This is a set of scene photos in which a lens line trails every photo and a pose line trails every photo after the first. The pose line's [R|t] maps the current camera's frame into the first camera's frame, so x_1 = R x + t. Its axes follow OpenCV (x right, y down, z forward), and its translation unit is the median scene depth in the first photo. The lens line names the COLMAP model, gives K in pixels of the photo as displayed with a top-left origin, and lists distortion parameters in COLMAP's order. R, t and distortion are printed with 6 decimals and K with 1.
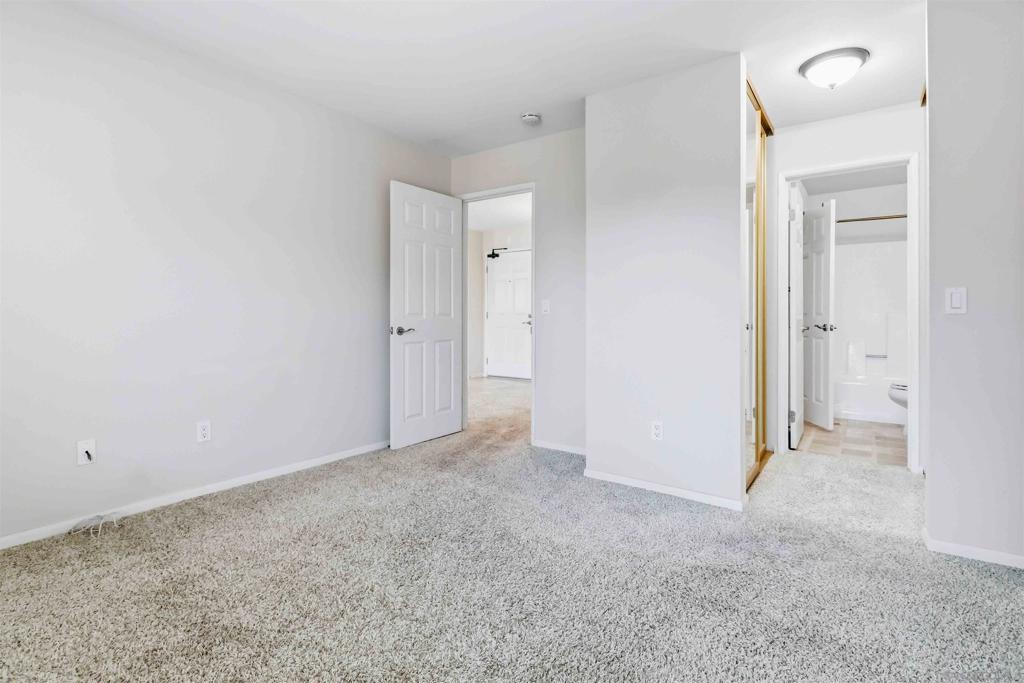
lens RADIAL K [[489.1, 0, 516.6], [0, 489.1, 319.9], [0, 0, 1]] dist [0.018499, -0.013390]
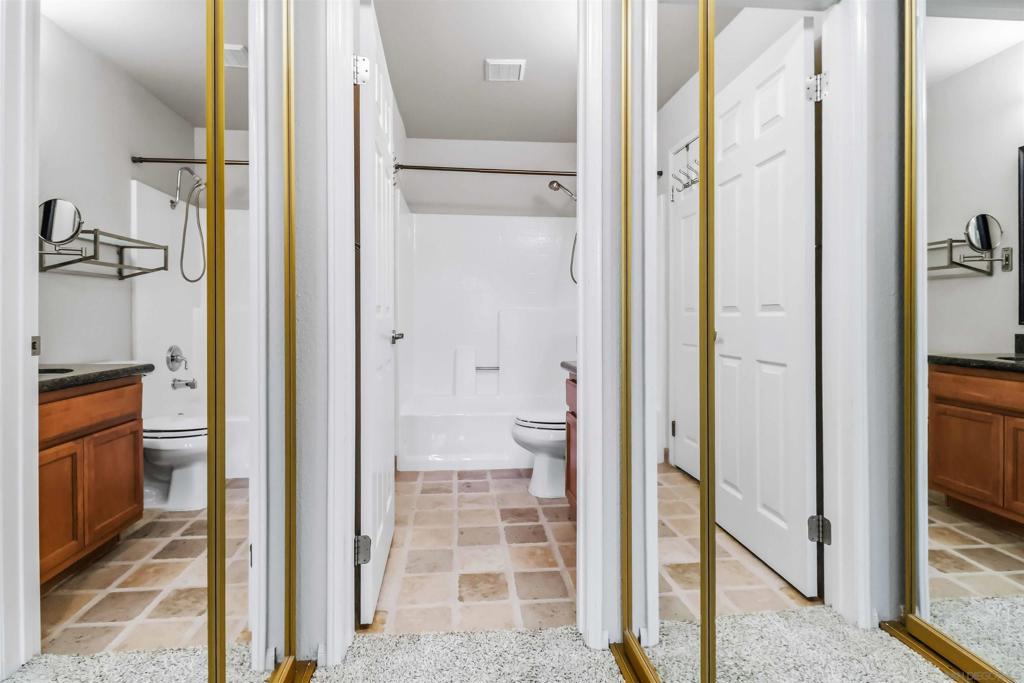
lens RADIAL K [[489.1, 0, 516.6], [0, 489.1, 319.9], [0, 0, 1]] dist [0.018499, -0.013390]
pose [[0.737141, -0.003317, 0.675731, 0.374171], [0.000231, 0.999989, 0.004657, -0.003197], [-0.675739, -0.003277, 0.737133, 0.602154]]
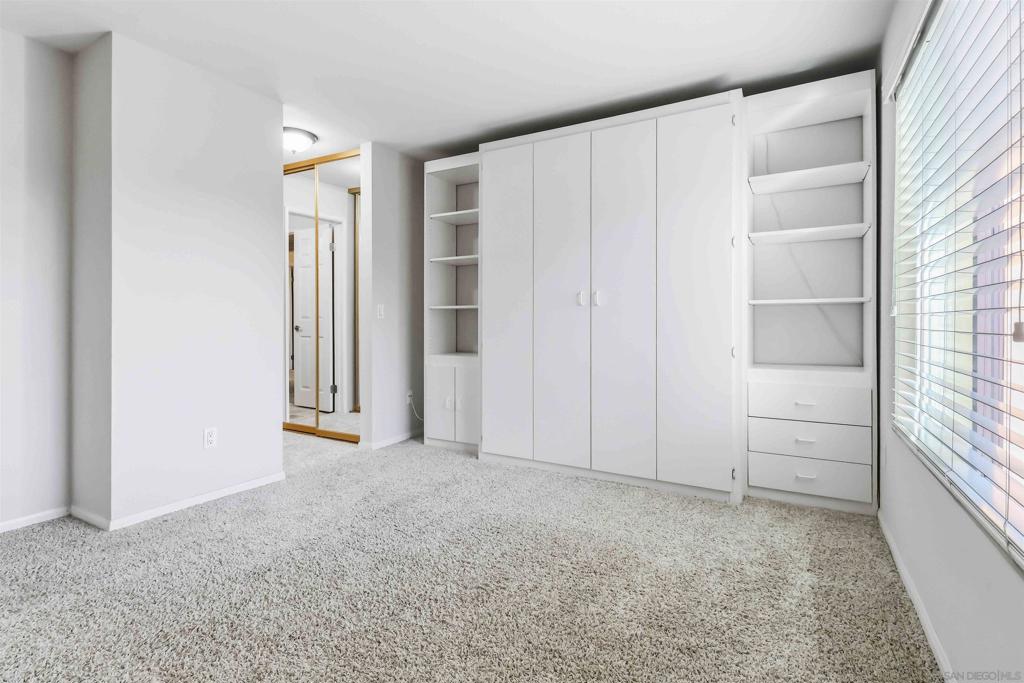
lens RADIAL K [[489.1, 0, 516.6], [0, 489.1, 319.9], [0, 0, 1]] dist [0.018499, -0.013390]
pose [[-0.114427, 0.002976, 0.993427, -0.554661], [0.001276, 0.999995, -0.002848, 0.002803], [-0.993431, 0.000941, -0.114431, 0.390766]]
